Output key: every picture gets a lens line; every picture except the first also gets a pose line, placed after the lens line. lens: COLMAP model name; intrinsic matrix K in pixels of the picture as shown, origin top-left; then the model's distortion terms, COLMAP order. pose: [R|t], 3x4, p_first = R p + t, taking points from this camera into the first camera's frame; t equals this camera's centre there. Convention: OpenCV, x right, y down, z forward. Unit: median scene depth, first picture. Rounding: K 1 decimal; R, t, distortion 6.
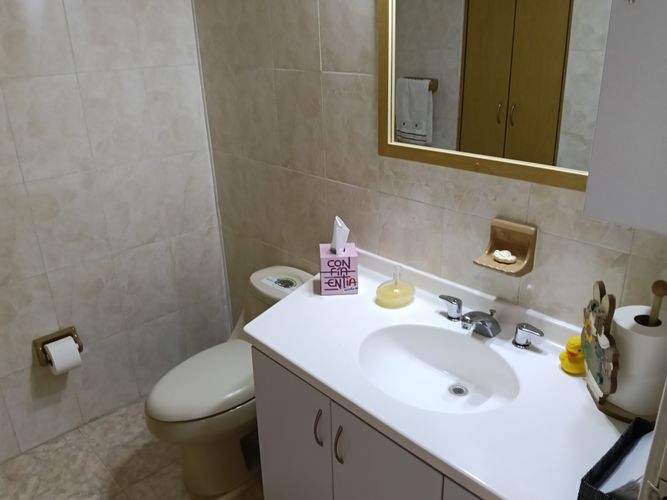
lens RADIAL K [[550.5, 0, 339.7], [0, 550.5, 239.0], [0, 0, 1]] dist [0.081099, -0.192581]
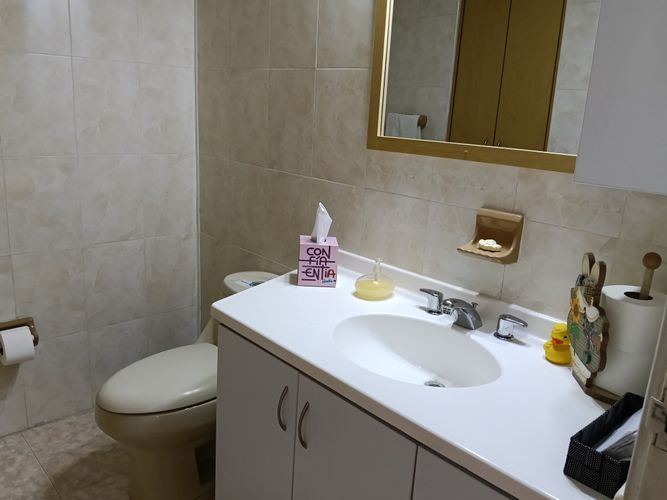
lens RADIAL K [[547.4, 0, 338.7], [0, 547.4, 241.3], [0, 0, 1]] dist [0.049503, -0.111623]
pose [[0.996361, 0.079936, 0.029572, 0.003412], [-0.075419, 0.988512, -0.130978, 0.128256], [-0.039702, 0.128271, 0.990944, 0.040606]]
